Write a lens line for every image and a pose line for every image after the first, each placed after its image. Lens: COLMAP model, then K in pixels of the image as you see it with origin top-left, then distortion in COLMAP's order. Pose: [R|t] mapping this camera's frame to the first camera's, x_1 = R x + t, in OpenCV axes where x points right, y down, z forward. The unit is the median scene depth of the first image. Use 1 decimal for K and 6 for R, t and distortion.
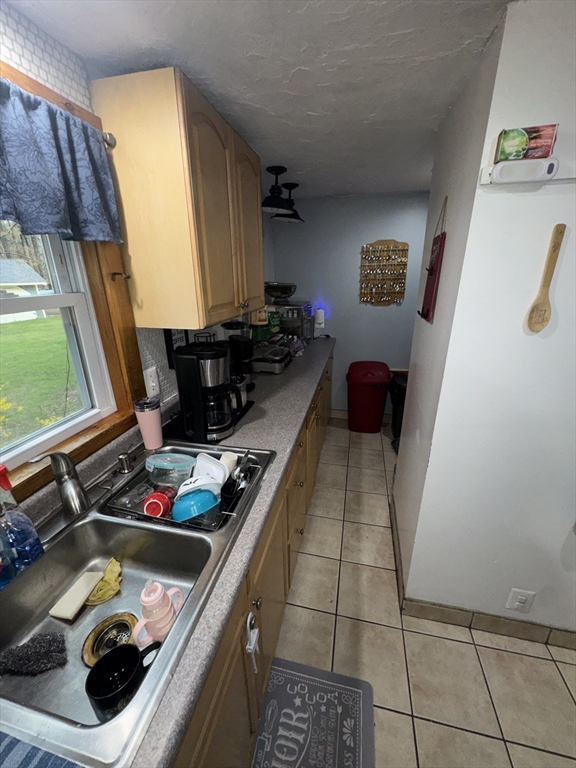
lens RADIAL K [[307.5, 0, 287.0], [0, 307.5, 384.7], [0, 0, 1]] dist [0.001481, -0.000002]
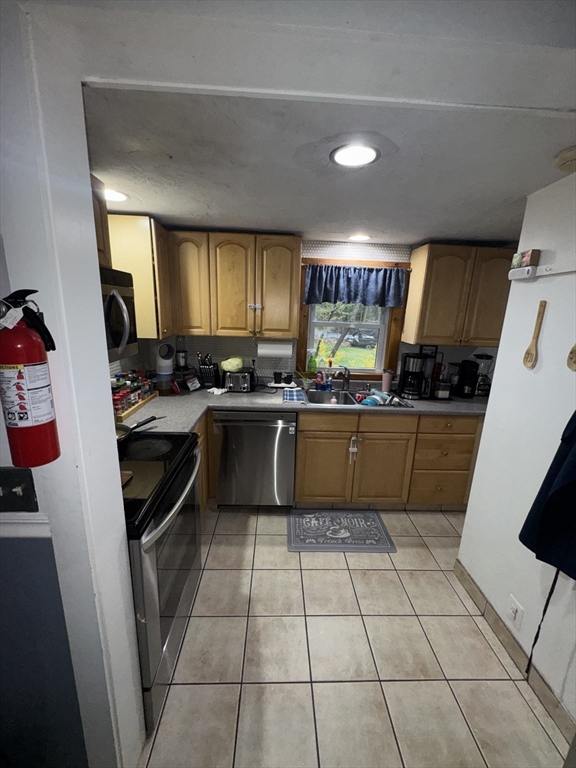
lens RADIAL K [[307.5, 0, 288.6], [0, 307.5, 383.4], [0, 0, 1]] dist [0.001481, -0.000002]
pose [[0.256973, 0.238870, -0.936432, 2.090205], [-0.365866, 0.920896, 0.134507, 0.127470], [0.894487, 0.308044, 0.324040, -0.532350]]
